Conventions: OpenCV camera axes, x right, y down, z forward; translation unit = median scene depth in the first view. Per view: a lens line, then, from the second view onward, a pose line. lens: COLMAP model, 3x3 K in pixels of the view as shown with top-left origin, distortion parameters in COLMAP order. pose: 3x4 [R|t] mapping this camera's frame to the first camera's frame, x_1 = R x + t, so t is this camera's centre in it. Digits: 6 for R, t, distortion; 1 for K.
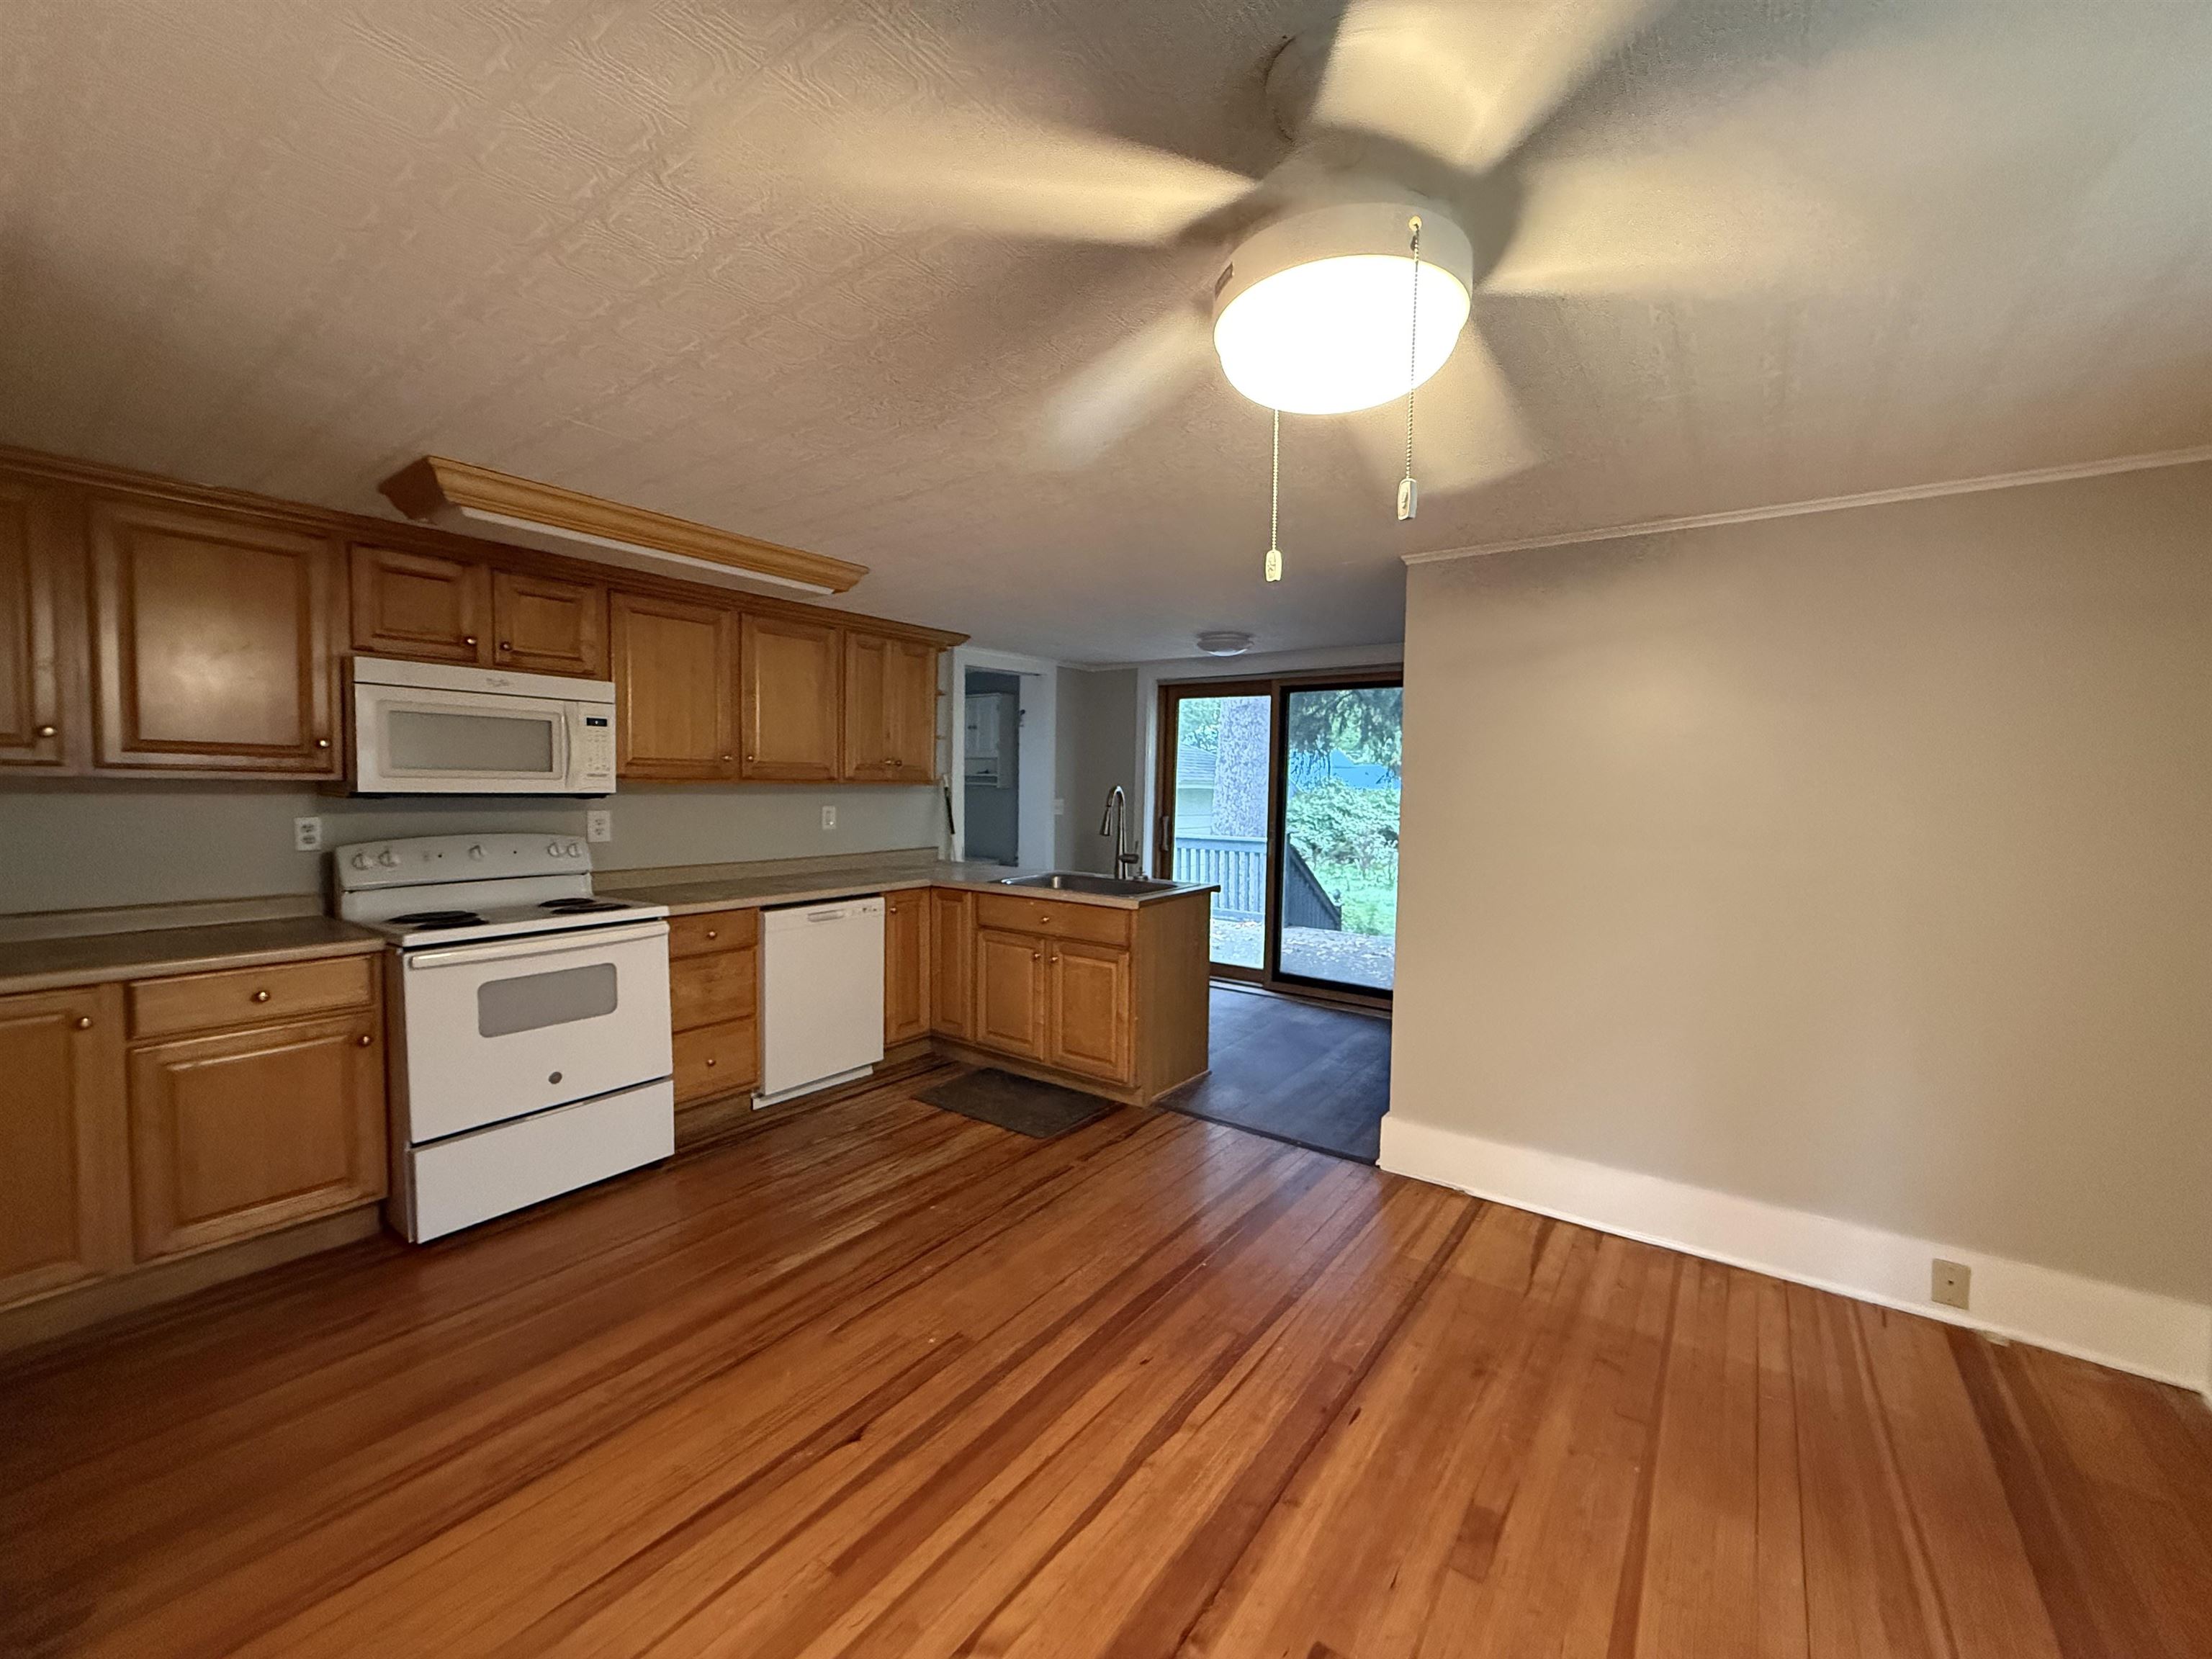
lens RADIAL K [[888.3, 0, 1113.4], [0, 888.3, 825.0], [0, 0, 1]] dist [-0.000929, -0.000245]
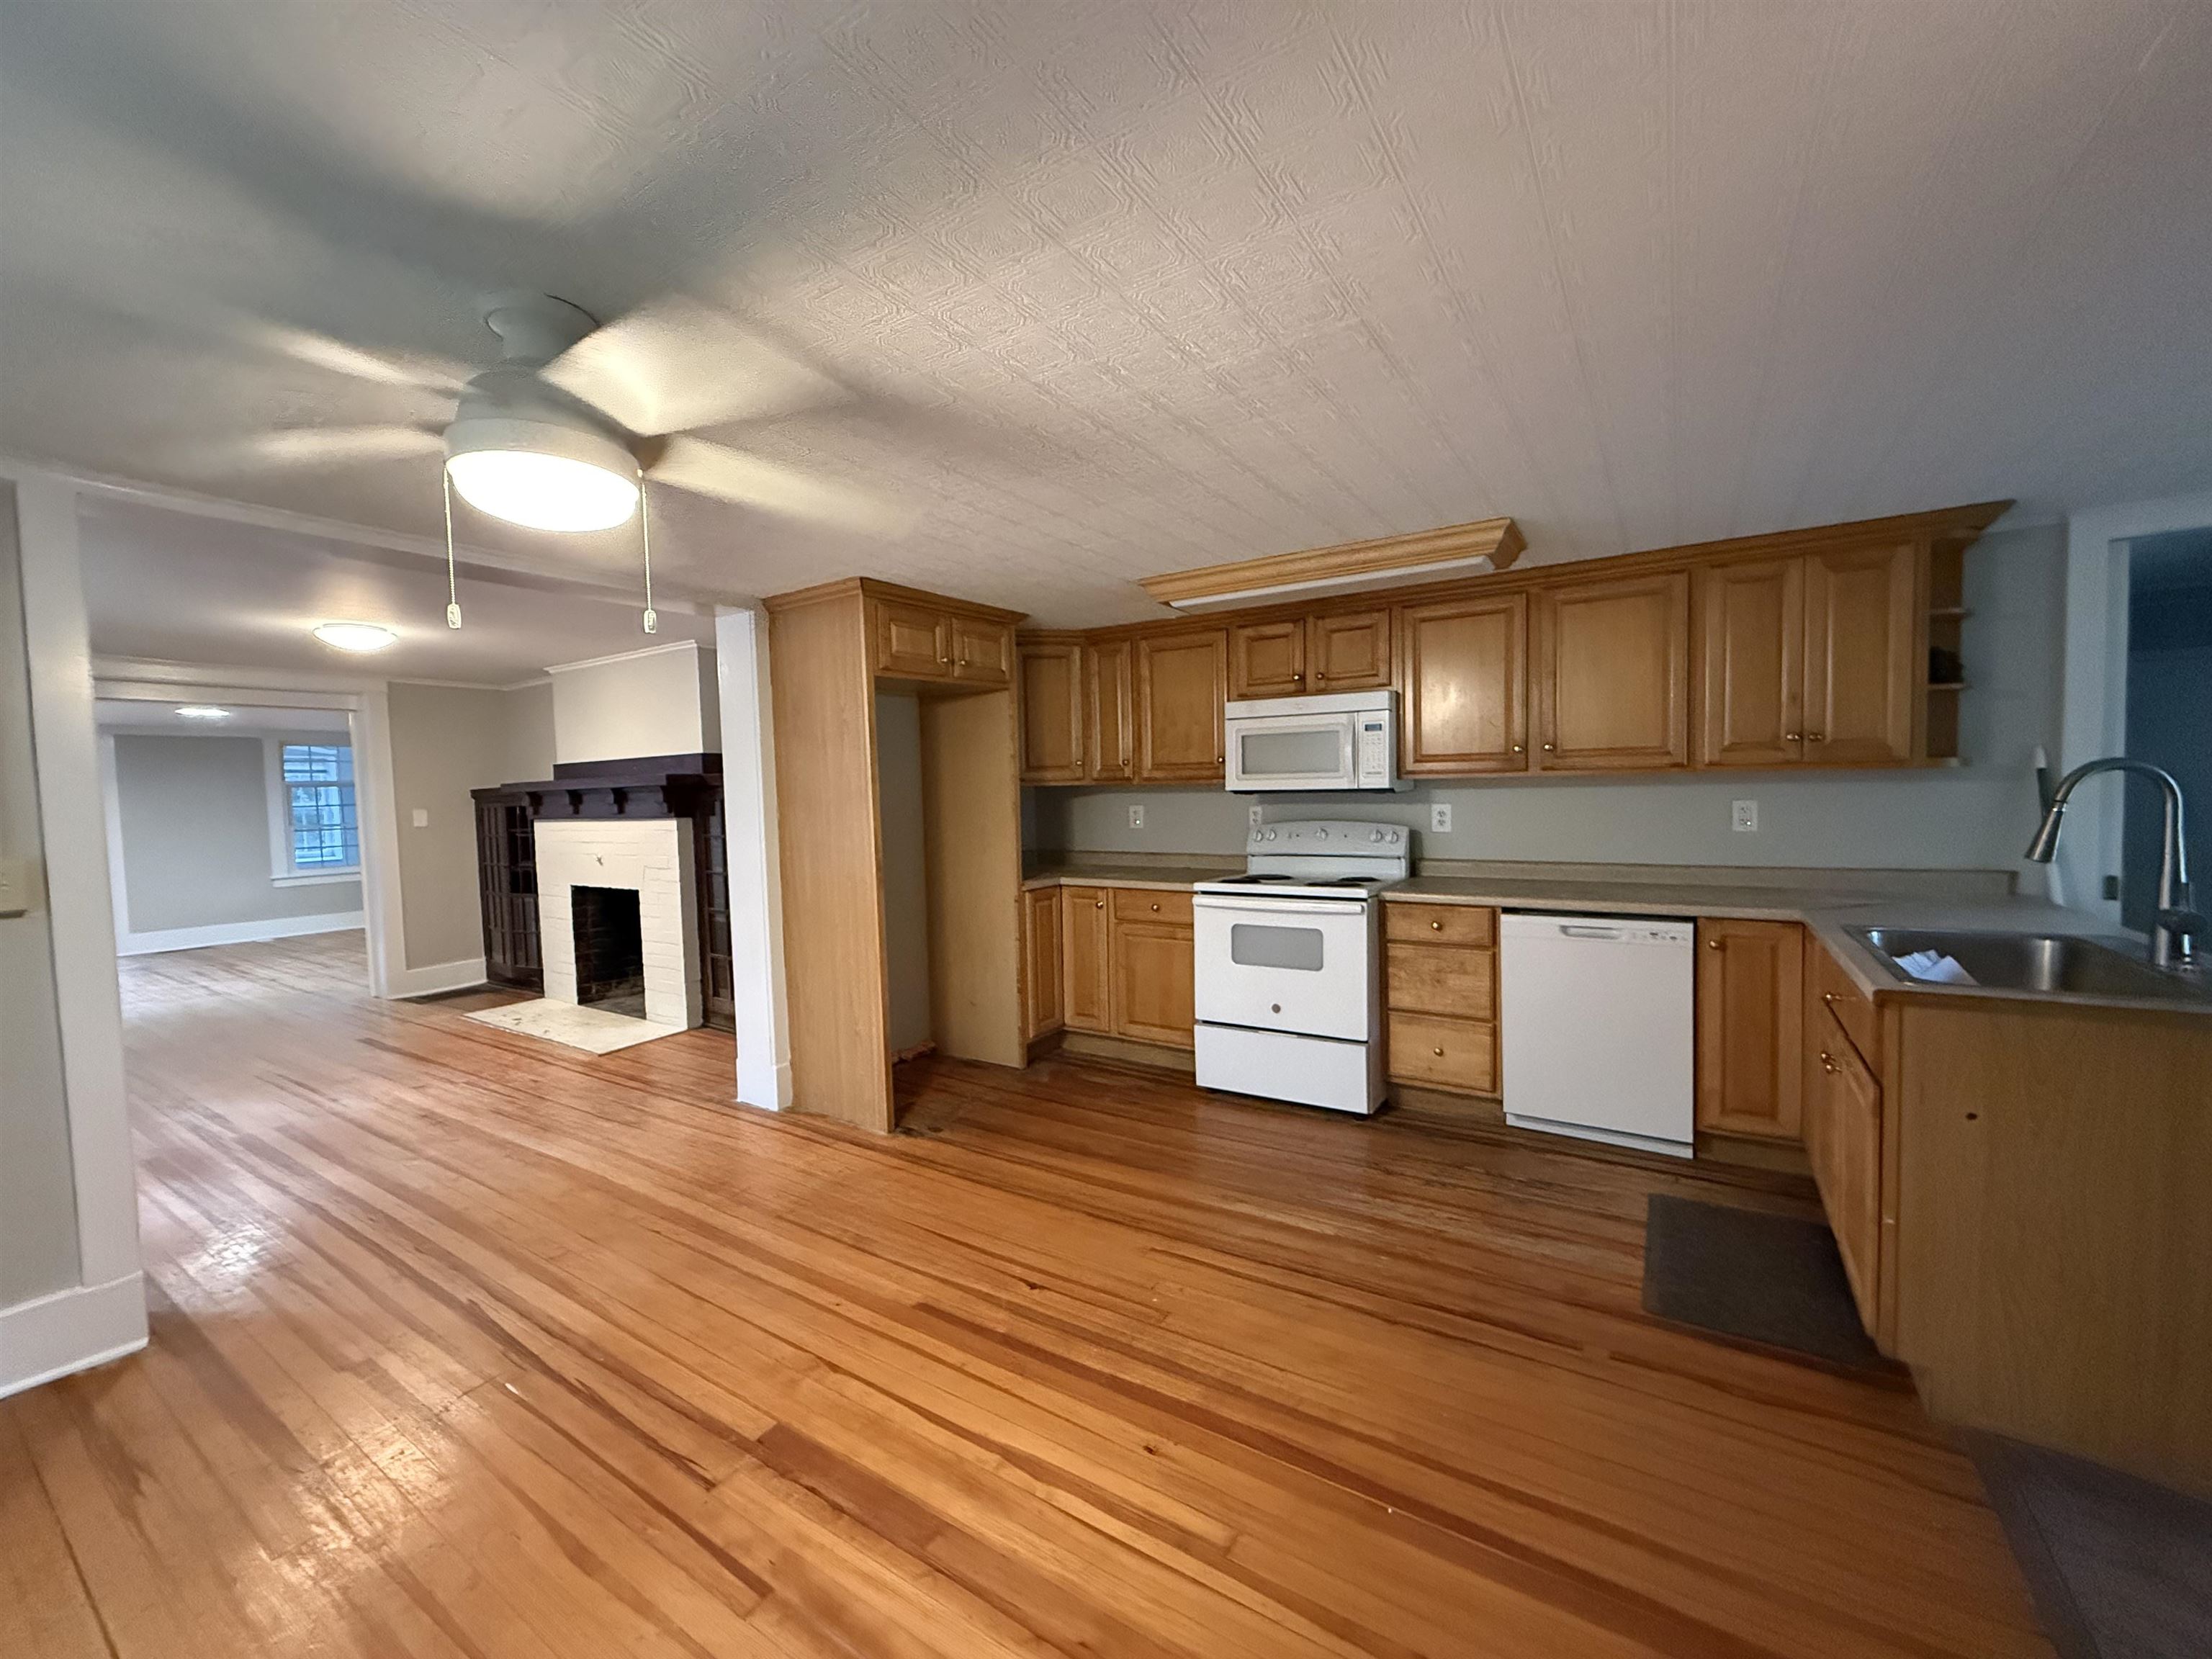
lens RADIAL K [[888.3, 0, 1102.0], [0, 888.3, 831.1], [0, 0, 1]] dist [-0.000929, -0.000245]
pose [[0.039624, 0.036817, -0.998536, 0.634321], [-0.022568, 0.999099, 0.035942, -0.015868], [0.998960, 0.021111, 0.040419, 0.664099]]
